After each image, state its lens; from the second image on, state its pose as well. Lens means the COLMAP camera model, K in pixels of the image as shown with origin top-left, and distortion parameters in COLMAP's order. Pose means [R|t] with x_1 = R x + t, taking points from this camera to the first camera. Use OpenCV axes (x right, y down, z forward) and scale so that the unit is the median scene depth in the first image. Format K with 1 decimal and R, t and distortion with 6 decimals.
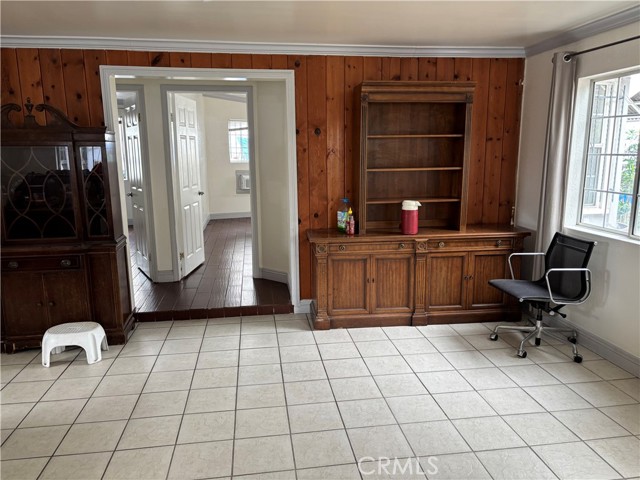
lens RADIAL K [[481.6, 0, 320.8], [0, 481.6, 241.1], [0, 0, 1]] dist [0.040799, -0.028145]
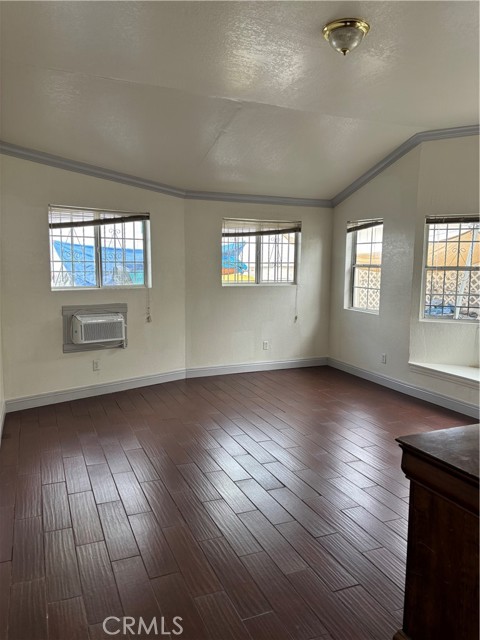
lens RADIAL K [[481.6, 0, 243.2], [0, 481.6, 319.5], [0, 0, 1]] dist [0.040799, -0.028145]
pose [[0.955851, -0.022387, 0.292998, -0.145932], [0.035949, 0.998513, -0.040984, -0.106793], [-0.291645, 0.049707, 0.955234, 0.473994]]
